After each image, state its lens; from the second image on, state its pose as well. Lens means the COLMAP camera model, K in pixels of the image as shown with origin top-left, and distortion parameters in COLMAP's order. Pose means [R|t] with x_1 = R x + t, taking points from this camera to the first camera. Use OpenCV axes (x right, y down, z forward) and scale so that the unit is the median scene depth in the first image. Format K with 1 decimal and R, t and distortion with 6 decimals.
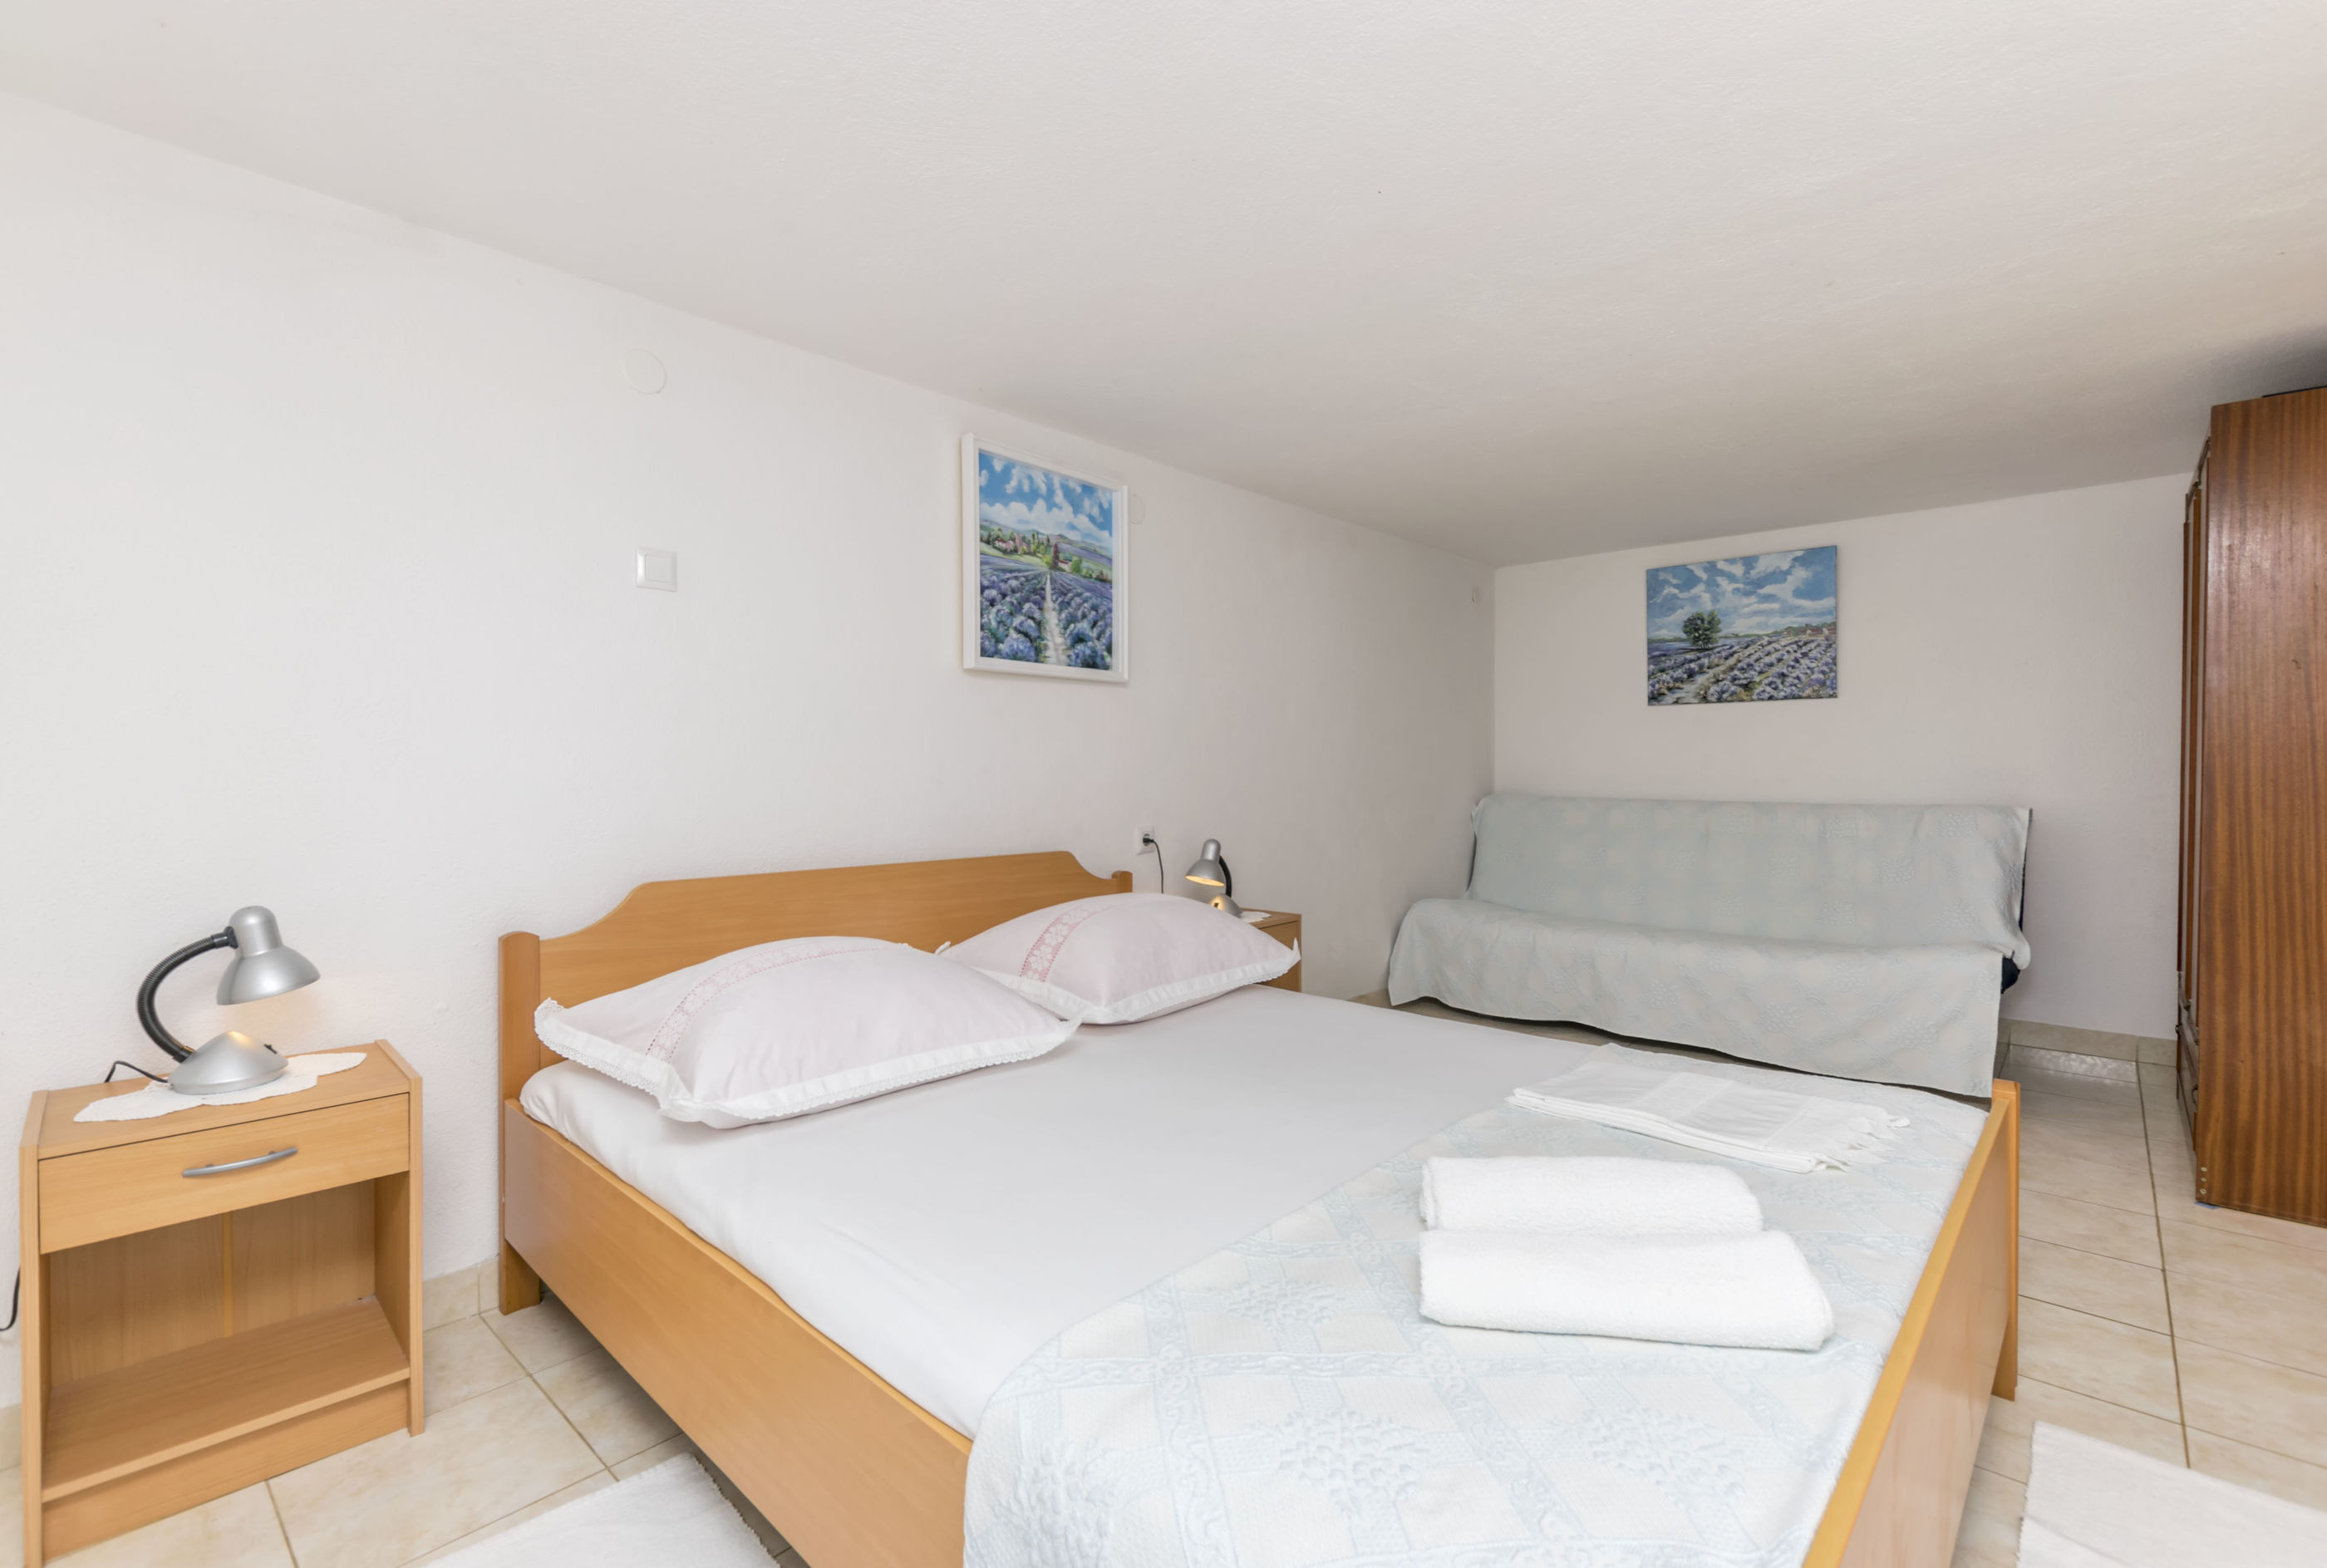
lens RADIAL K [[1058.0, 0, 1163.5], [0, 1058.0, 784.0], [0, 0, 1]] dist [0.001501, 0.000020]
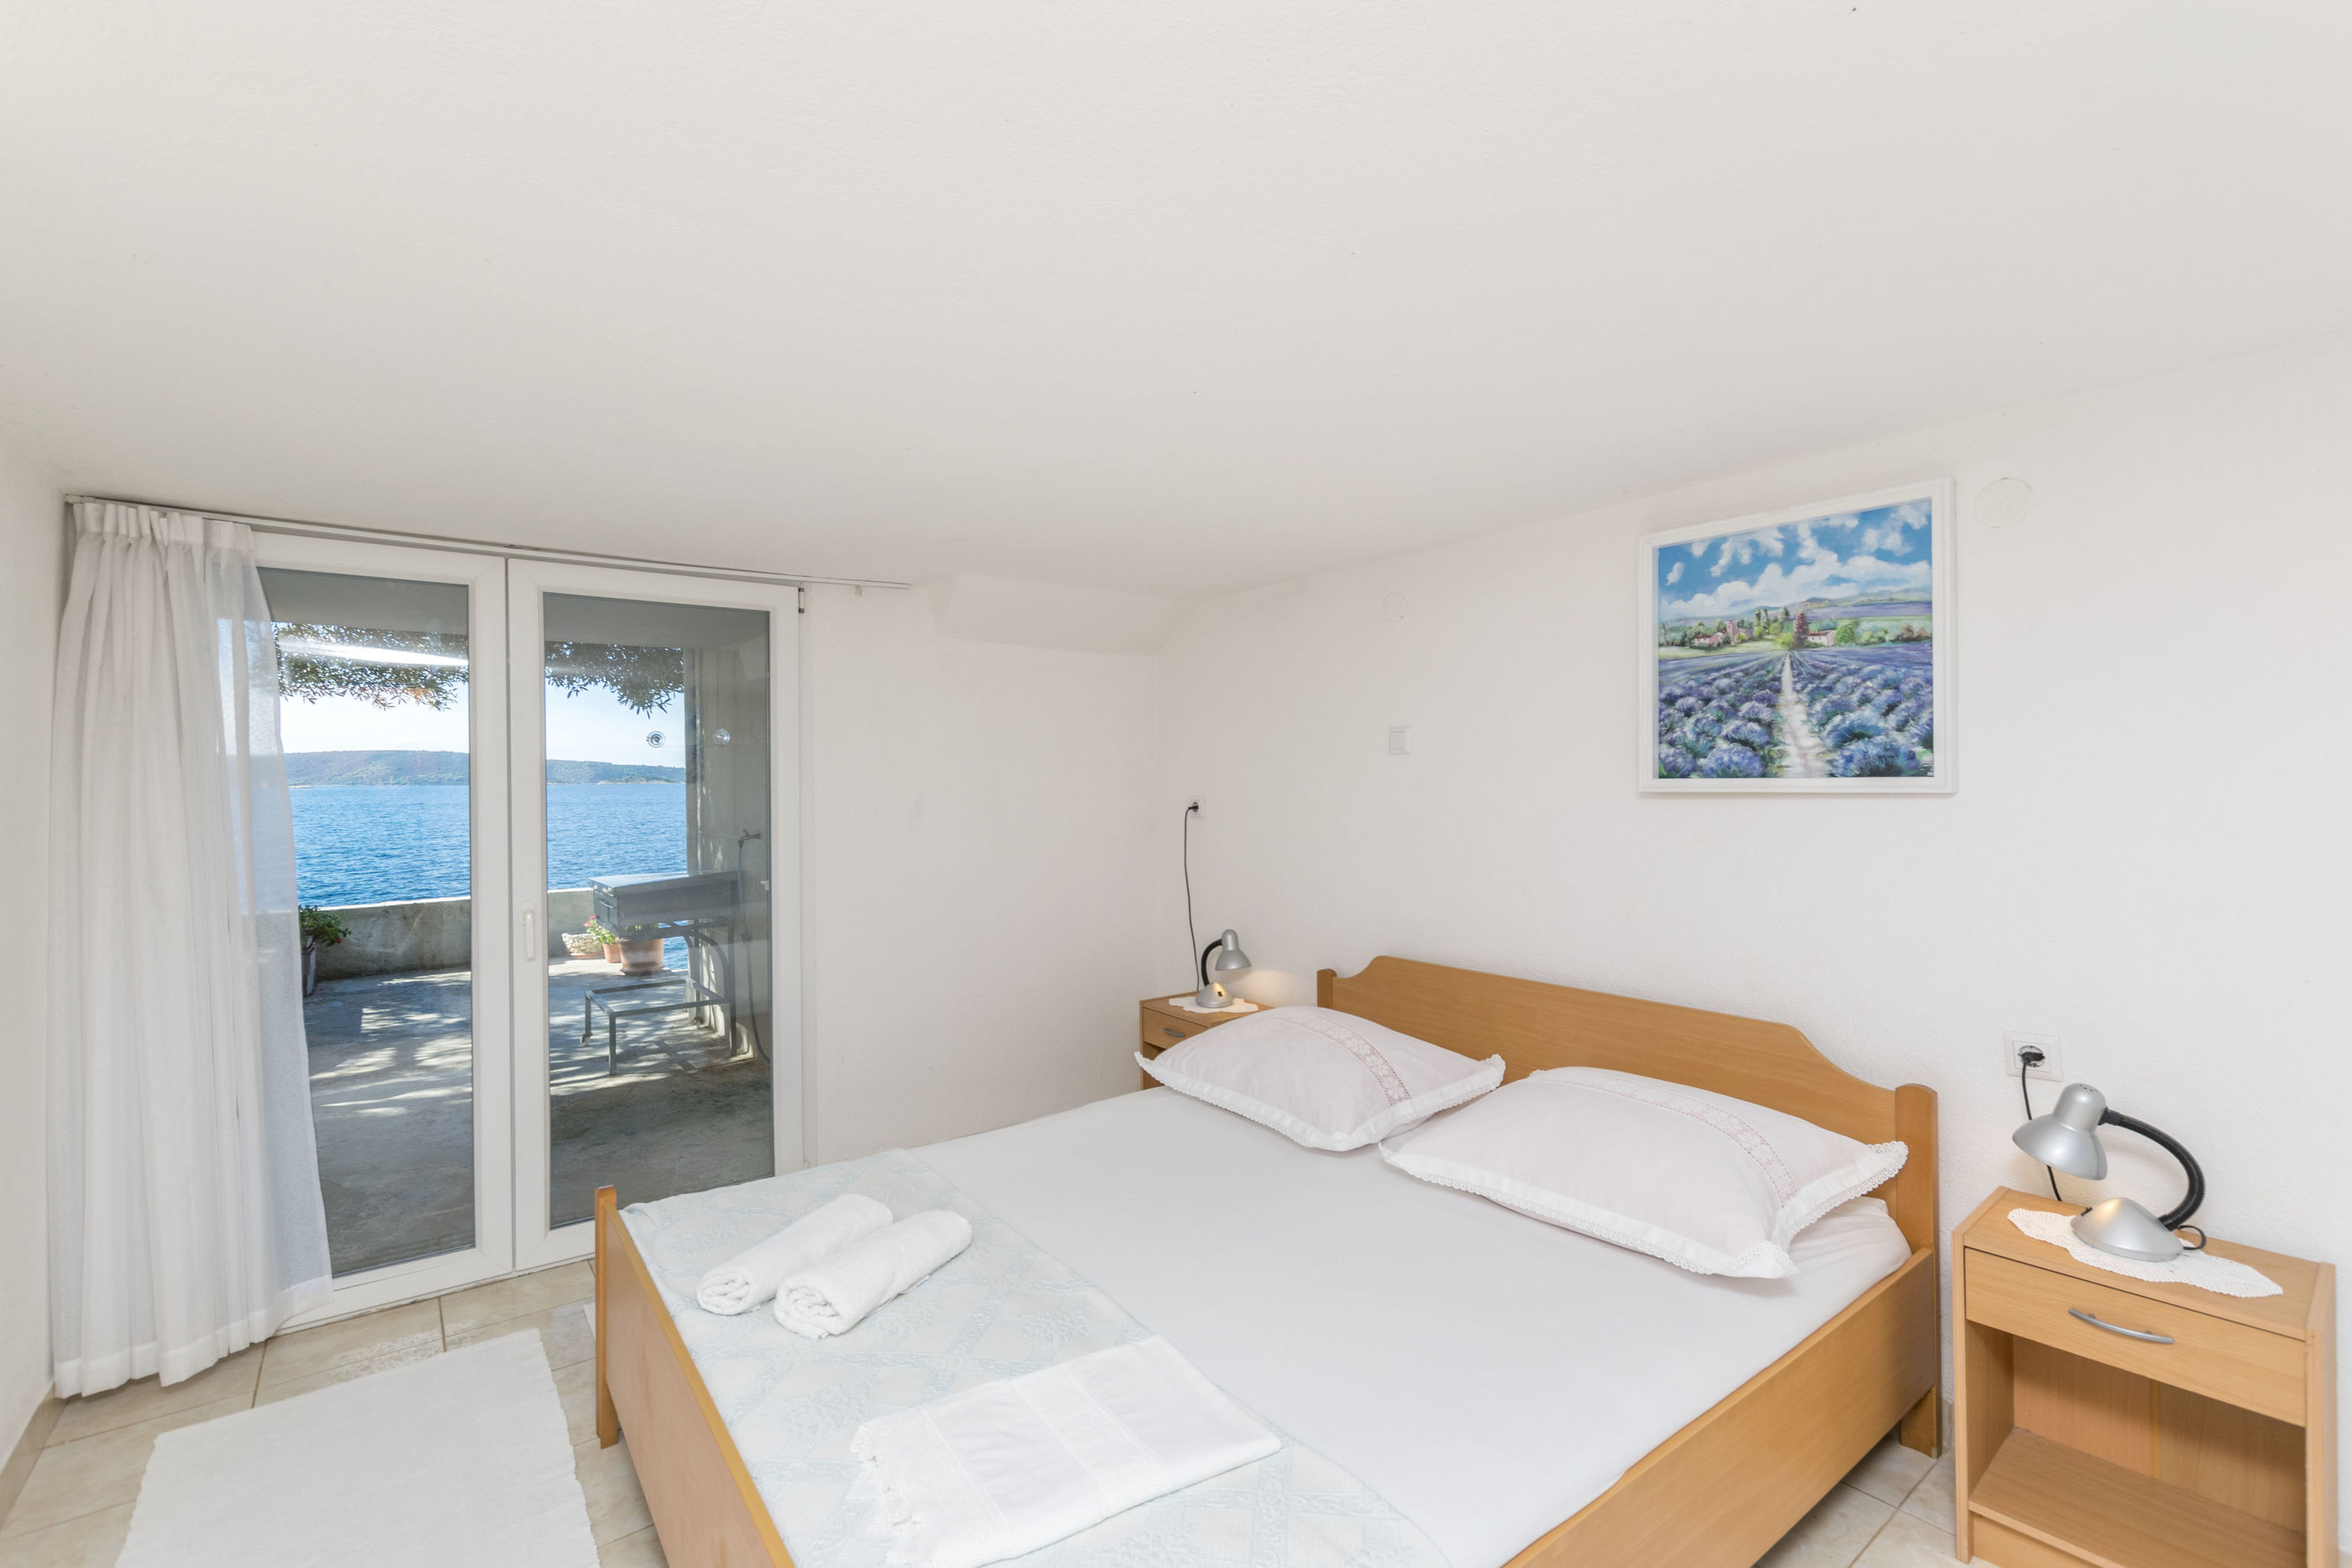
lens RADIAL K [[1019.0, 0, 1176.0], [0, 1019.0, 784.0], [0, 0, 1]] dist [0.011210, -0.000085]
pose [[-0.182054, -0.001692, -0.983287, 0.693083], [-0.007457, 0.999972, -0.000339, -0.104323], [0.983260, 0.007271, -0.182062, 0.704555]]
